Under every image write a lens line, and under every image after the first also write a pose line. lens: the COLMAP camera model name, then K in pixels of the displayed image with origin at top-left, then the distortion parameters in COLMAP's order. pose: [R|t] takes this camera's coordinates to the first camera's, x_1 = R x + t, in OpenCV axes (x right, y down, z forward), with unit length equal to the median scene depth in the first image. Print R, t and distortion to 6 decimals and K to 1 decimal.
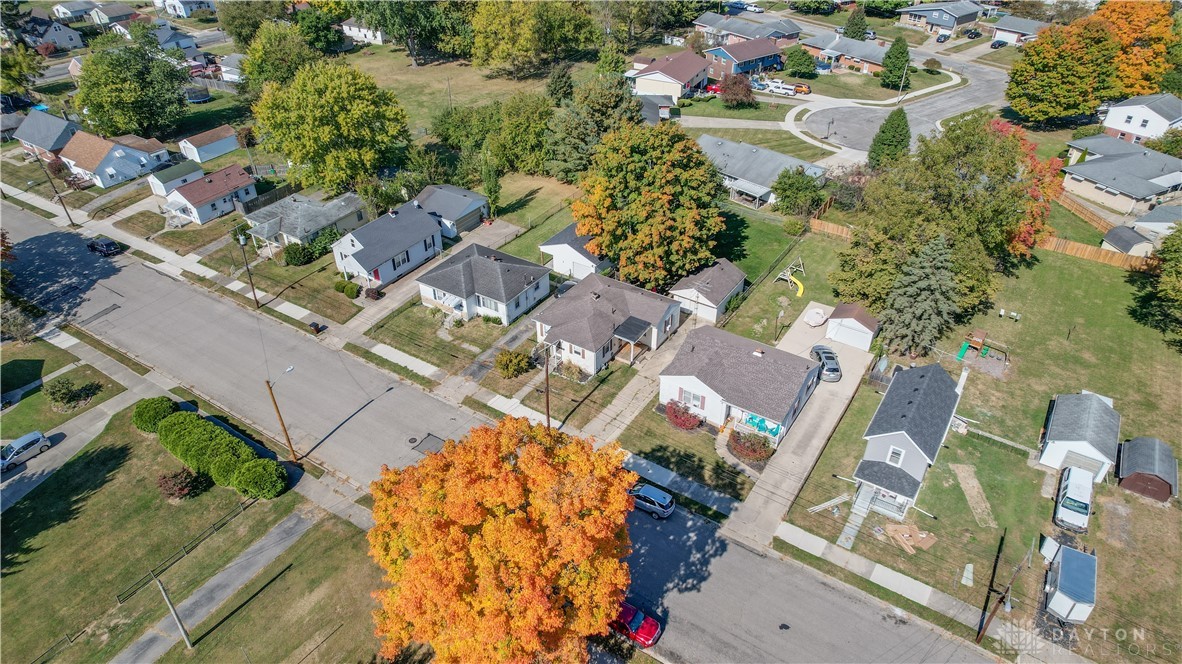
lens RADIAL K [[758.5, 0, 597.9], [0, 758.5, 338.0], [0, 0, 1]] dist [-0.077046, 0.086606]
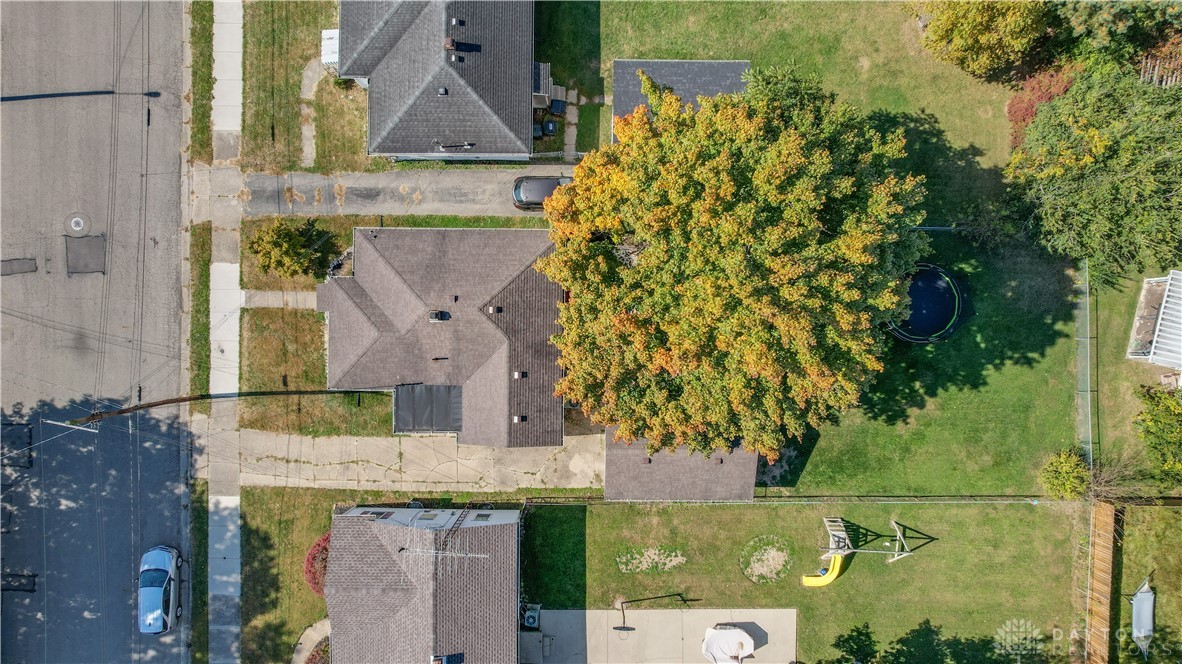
lens RADIAL K [[758.5, 0, 597.9], [0, 758.5, 338.0], [0, 0, 1]] dist [-0.077046, 0.086606]
pose [[0.531463, 0.847066, 0.005093, 0.050869], [-0.493797, 0.304919, 0.814364, -0.408035], [0.688267, -0.435319, 0.580332, 0.633265]]
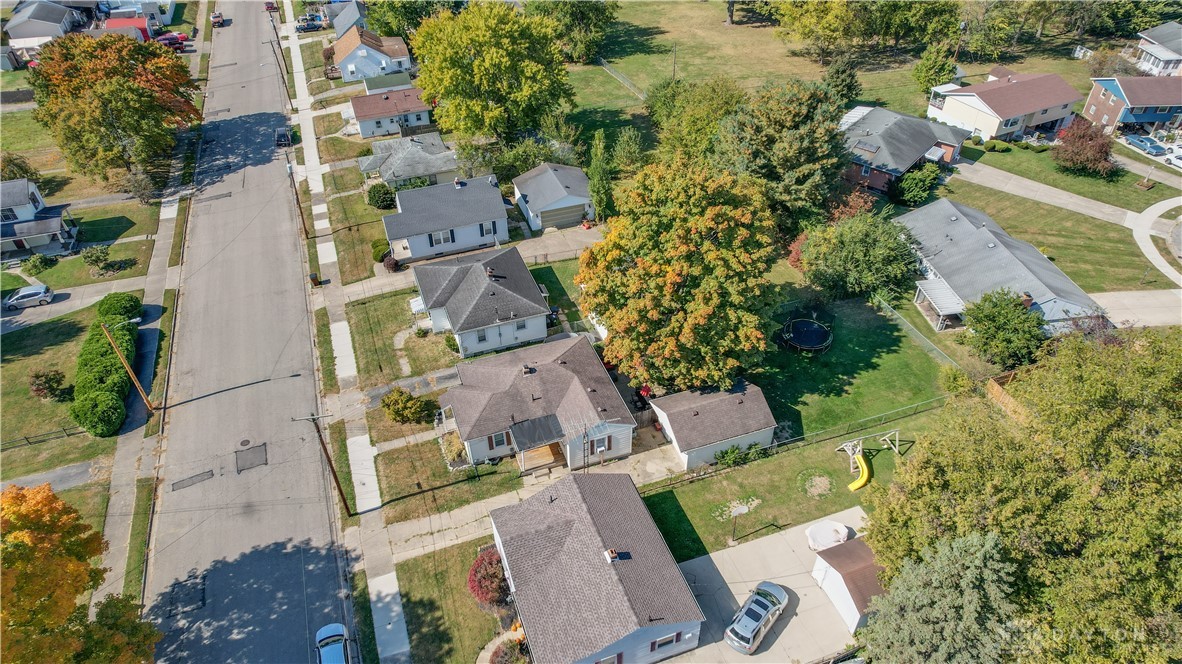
lens RADIAL K [[758.5, 0, 597.9], [0, 758.5, 338.0], [0, 0, 1]] dist [-0.077046, 0.086606]
pose [[0.797495, 0.378342, -0.469956, 0.319122], [-0.347342, 0.924821, 0.155112, -0.182618], [0.493310, 0.039534, 0.868954, 0.309712]]
